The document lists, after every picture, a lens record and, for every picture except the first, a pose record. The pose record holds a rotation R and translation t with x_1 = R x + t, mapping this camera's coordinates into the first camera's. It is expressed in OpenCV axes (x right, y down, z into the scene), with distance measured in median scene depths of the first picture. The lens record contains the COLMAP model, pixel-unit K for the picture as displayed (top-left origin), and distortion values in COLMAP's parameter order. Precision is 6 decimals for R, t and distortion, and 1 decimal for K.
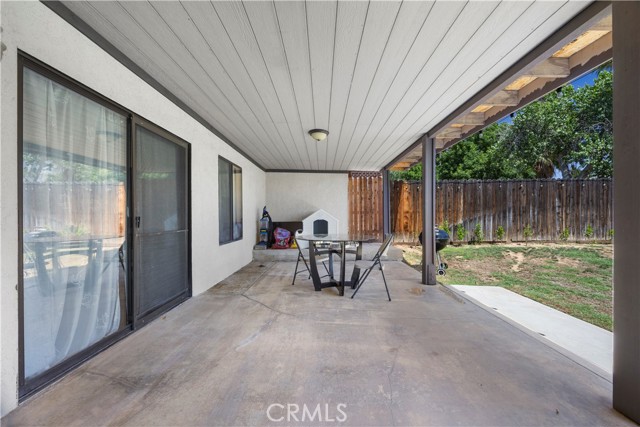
lens RADIAL K [[245.9, 0, 320.0], [0, 245.9, 213.5], [0, 0, 1]] dist [-0.002485, -0.000042]
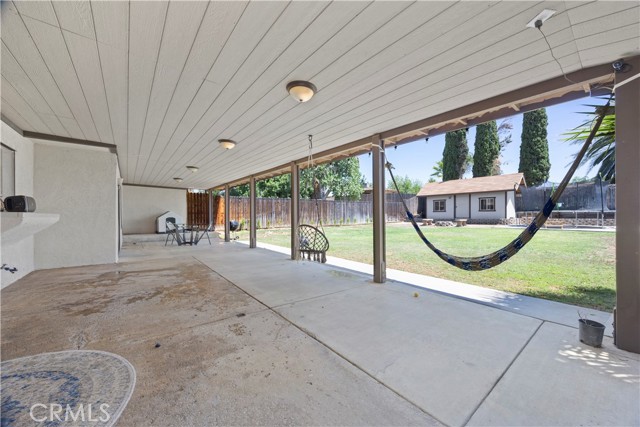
lens RADIAL K [[245.9, 0, 320.0], [0, 245.9, 213.5], [0, 0, 1]] dist [-0.002485, -0.000042]
pose [[0.782912, 0.005328, 0.622110, -0.223165], [-0.003998, 0.999986, -0.003532, -0.001187], [-0.622120, 0.000278, 0.782922, -0.909307]]
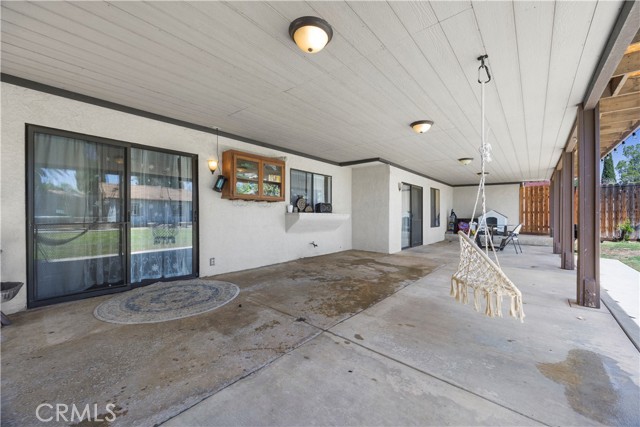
lens RADIAL K [[245.9, 0, 320.0], [0, 245.9, 213.5], [0, 0, 1]] dist [-0.002485, -0.000042]
pose [[0.760864, -0.002318, -0.648907, 0.163428], [0.002327, 0.999997, -0.000844, 0.000407], [0.648907, -0.000868, 0.760867, -0.792818]]
